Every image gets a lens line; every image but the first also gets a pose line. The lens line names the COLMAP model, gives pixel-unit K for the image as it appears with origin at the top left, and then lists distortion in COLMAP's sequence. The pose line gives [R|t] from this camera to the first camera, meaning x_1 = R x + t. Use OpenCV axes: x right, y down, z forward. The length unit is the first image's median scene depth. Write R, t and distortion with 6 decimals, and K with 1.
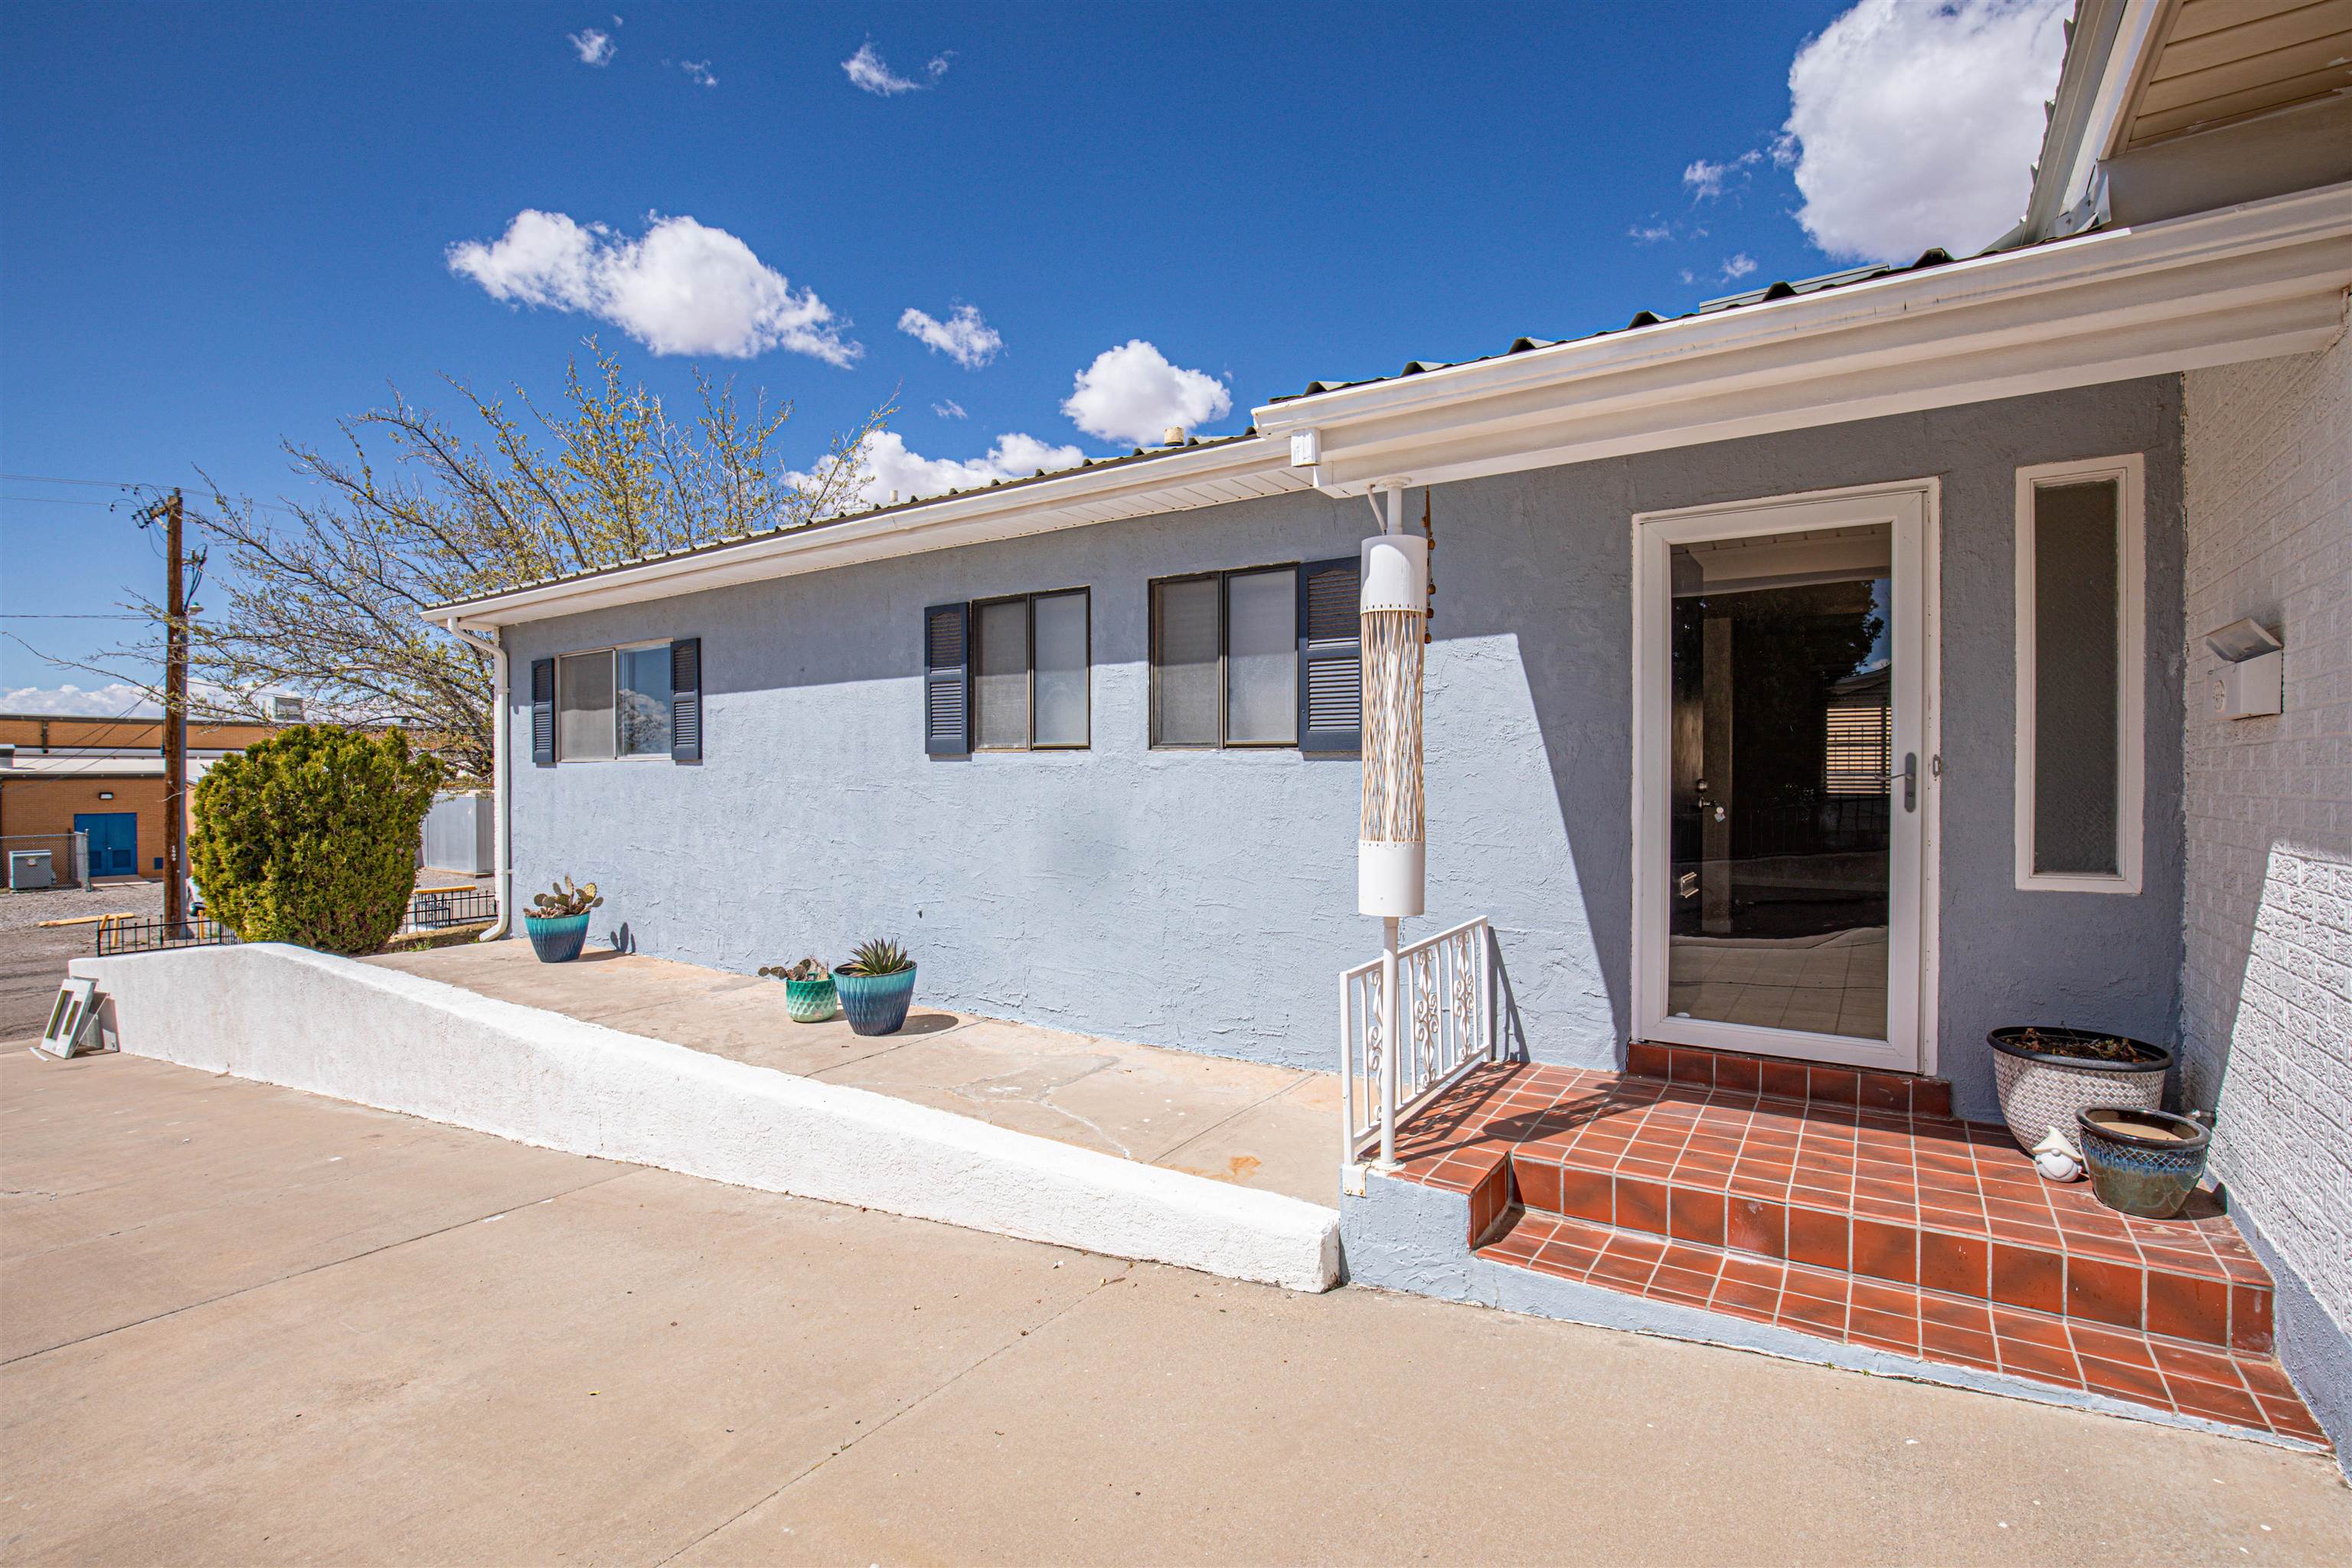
lens RADIAL K [[1077.7, 0, 1179.1], [0, 1077.7, 783.4], [0, 0, 1]] dist [-0.039275, 0.009279]
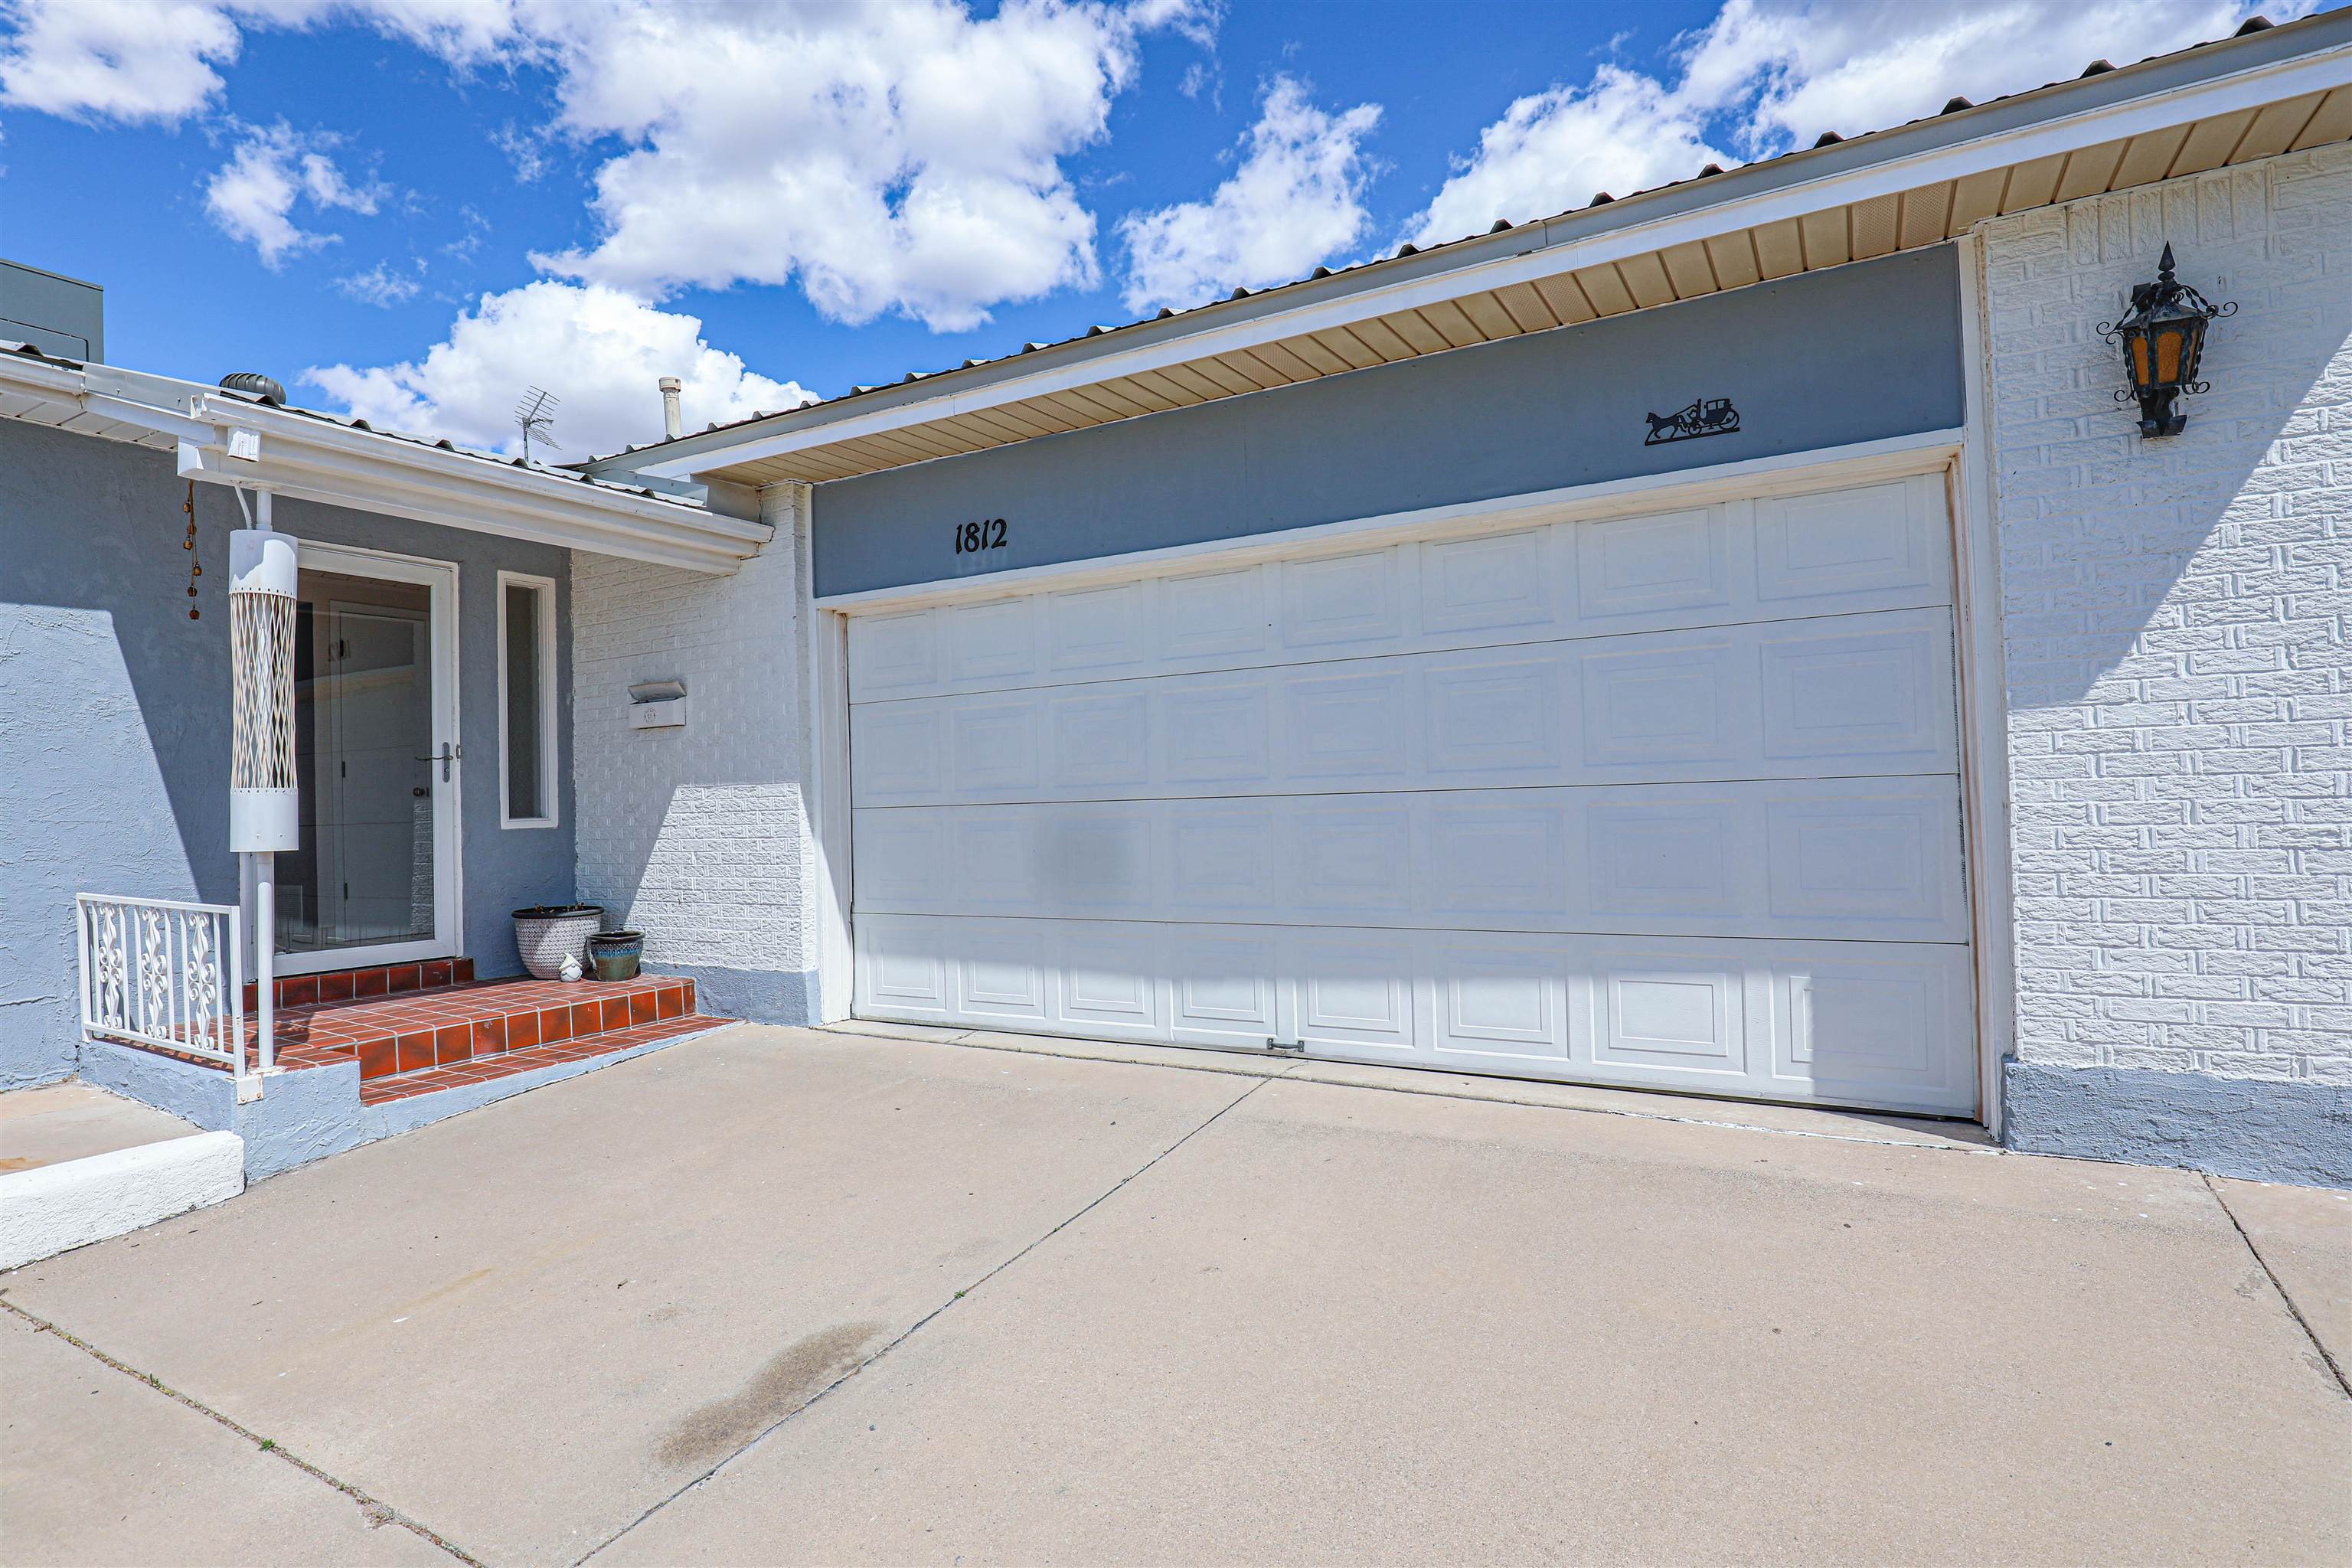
lens RADIAL K [[1077.7, 0, 1179.1], [0, 1077.7, 783.4], [0, 0, 1]] dist [-0.039275, 0.009279]
pose [[-0.068385, 0.012608, 0.997579, -0.875692], [0.033665, 0.999380, -0.010323, 0.079714], [-0.997091, 0.032877, -0.068767, 0.072611]]
